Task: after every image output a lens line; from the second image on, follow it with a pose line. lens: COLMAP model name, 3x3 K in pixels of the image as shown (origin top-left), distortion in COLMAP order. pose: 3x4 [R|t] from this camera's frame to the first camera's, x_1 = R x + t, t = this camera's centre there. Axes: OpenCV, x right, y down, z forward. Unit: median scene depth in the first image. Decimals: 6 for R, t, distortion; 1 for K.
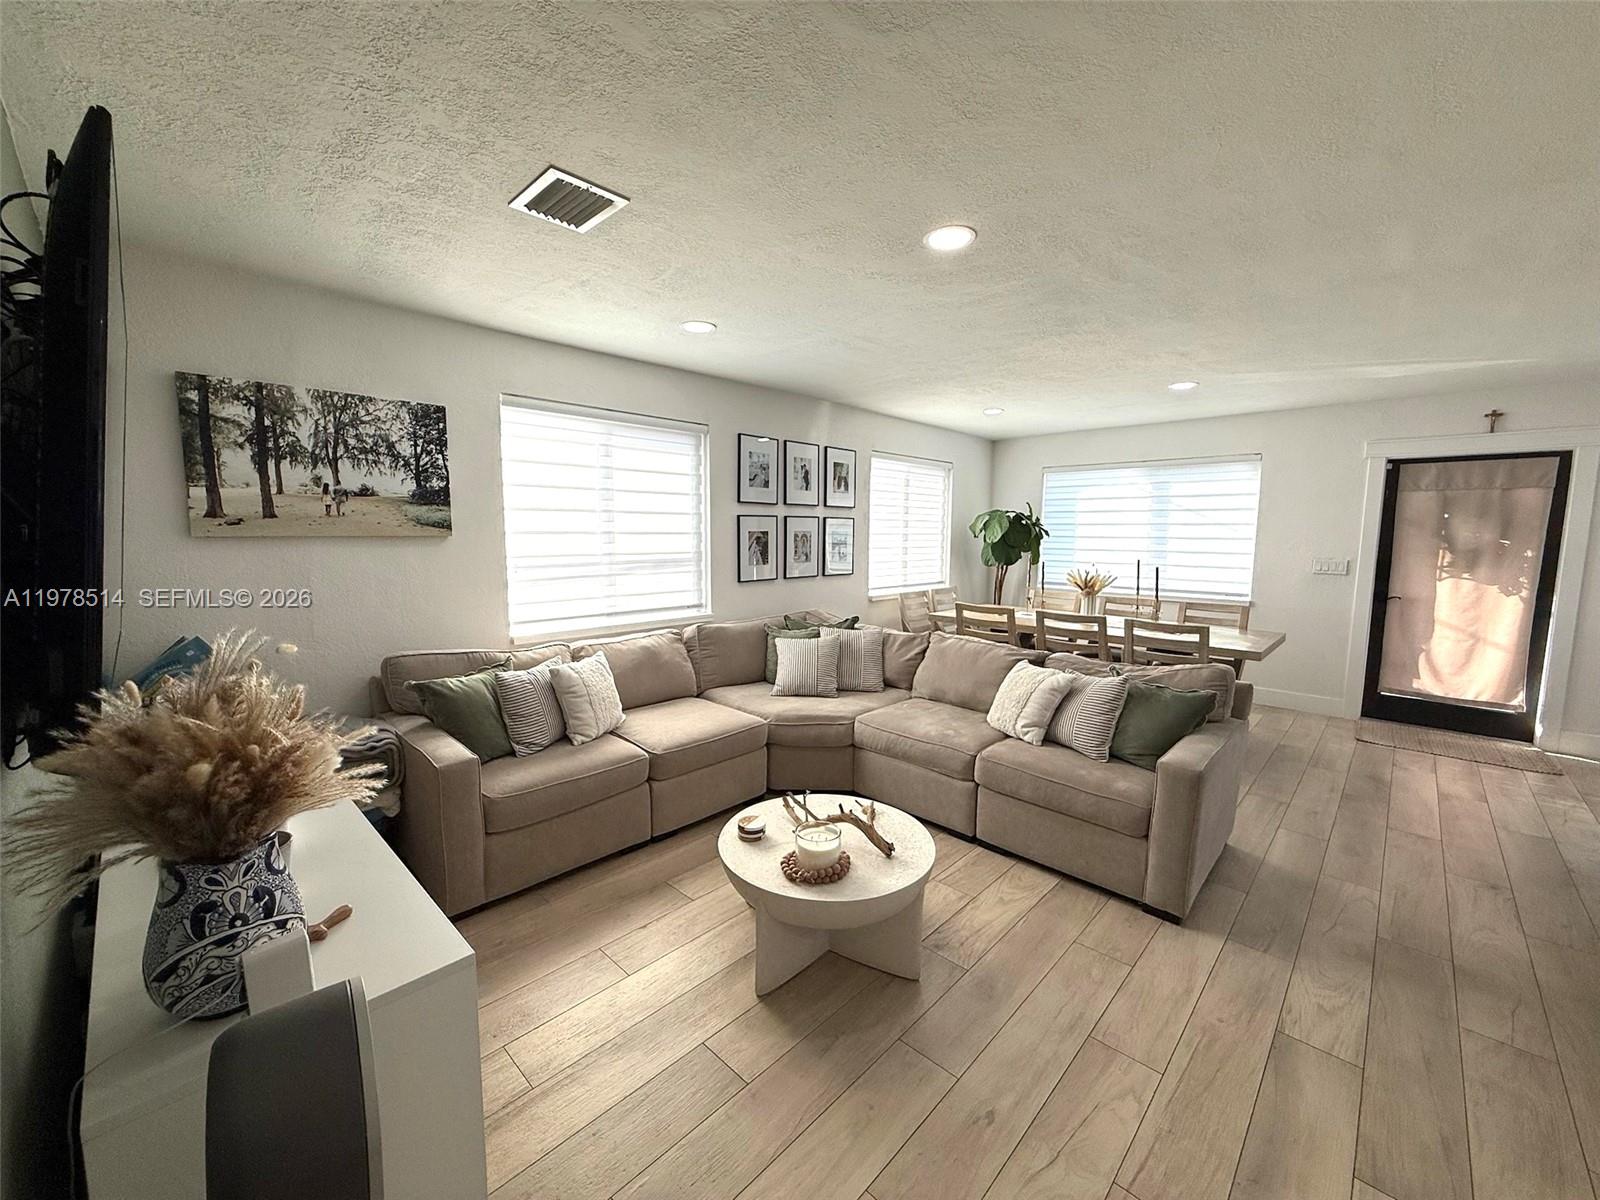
lens RADIAL K [[634.8, 0, 794.0], [0, 634.8, 604.1], [0, 0, 1]] dist [0.008683, 0.000169]
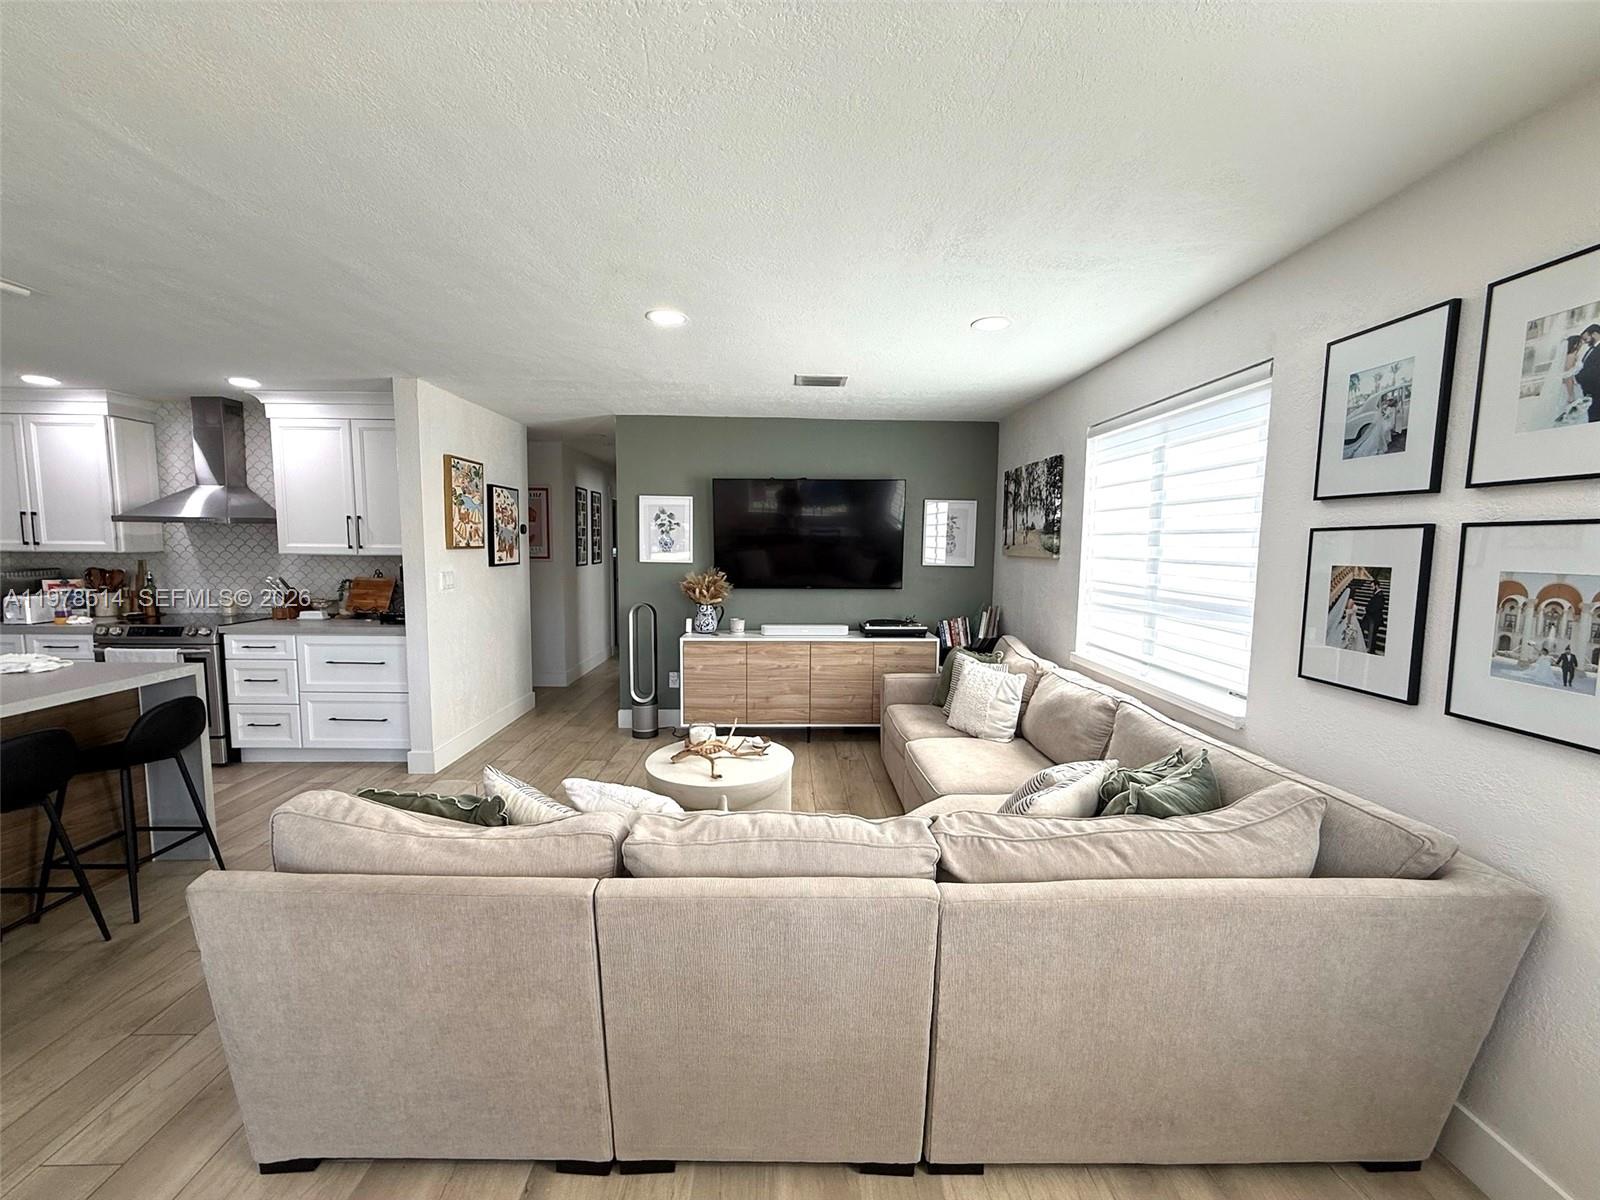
lens RADIAL K [[636.2, 0, 800.0], [0, 636.2, 600.0], [0, 0, 1]] dist [-0.000870, 0.000223]
pose [[-0.697977, 0.046558, -0.714605, 0.470893], [-0.105170, 0.980400, 0.166597, -0.123174], [0.708356, 0.191436, -0.679400, 1.022416]]
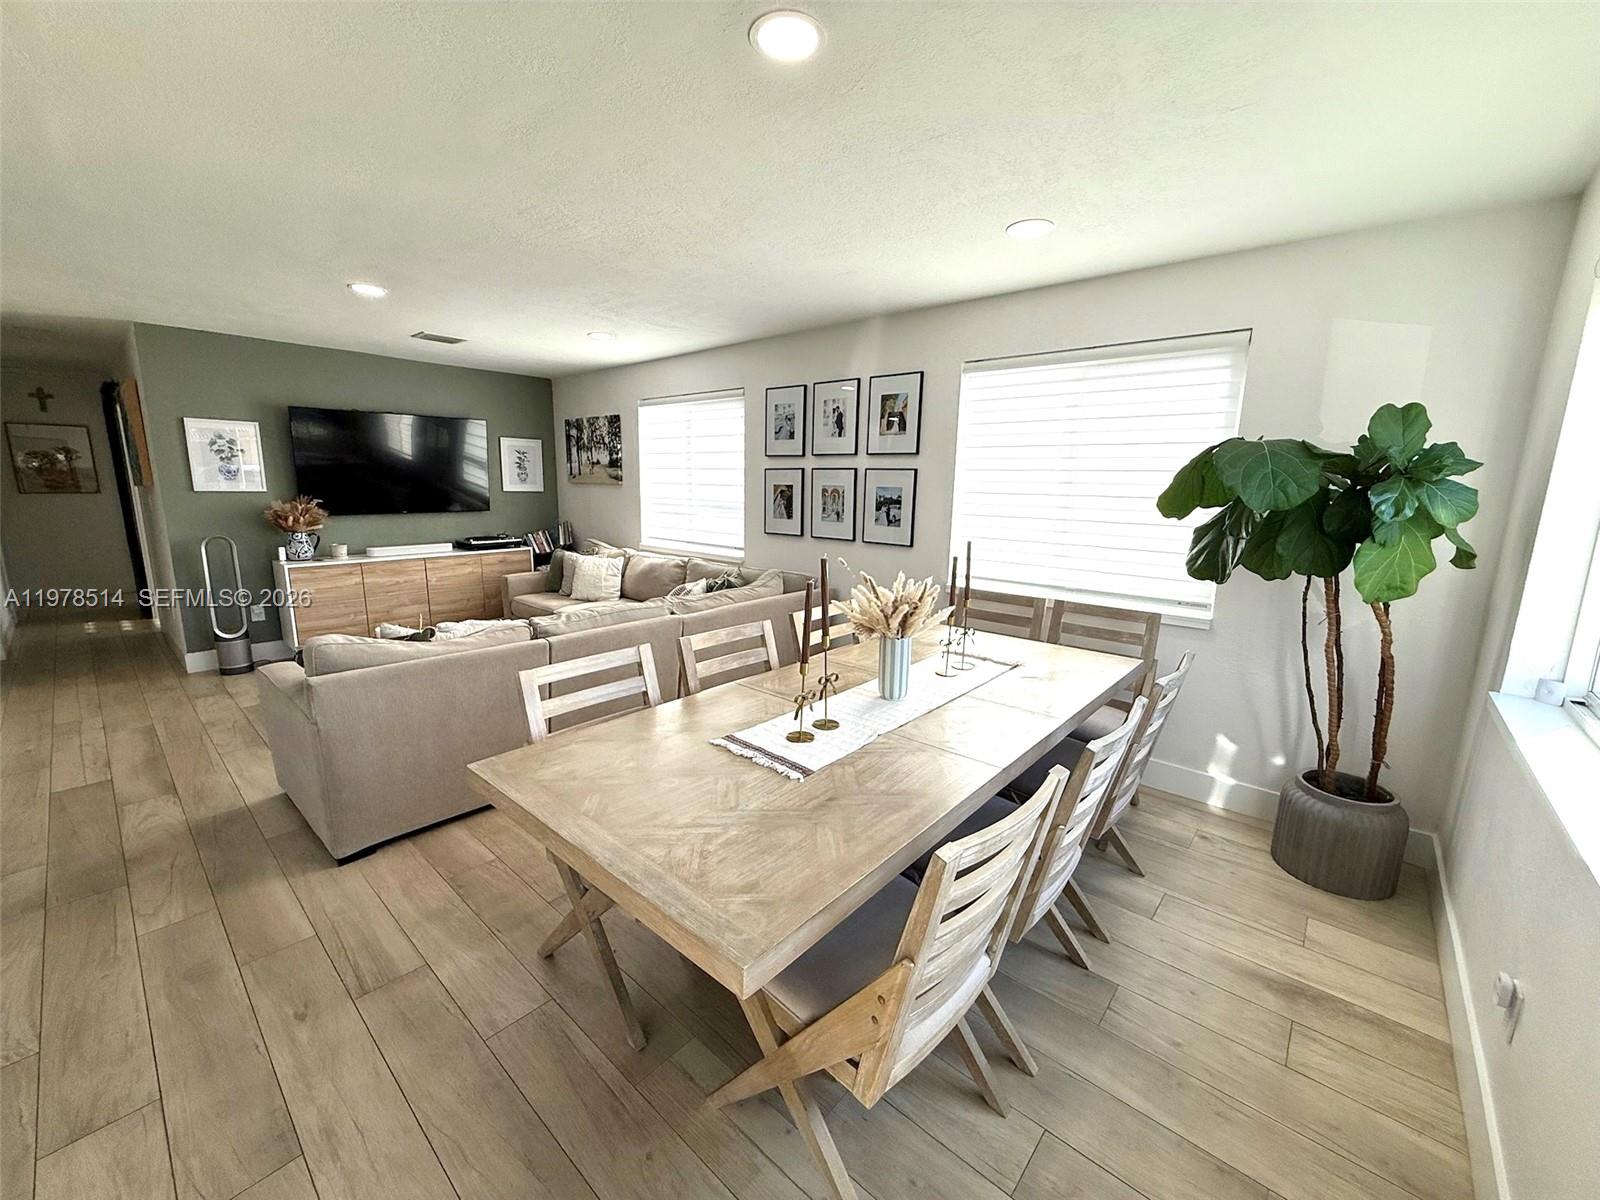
lens RADIAL K [[636.2, 0, 800.0], [0, 636.2, 600.0], [0, 0, 1]] dist [-0.000870, 0.000223]
pose [[0.050161, 0.175637, -0.983176, 0.947311], [-0.136647, 0.976365, 0.167448, -0.108430], [0.989349, 0.125948, 0.072976, 0.973000]]
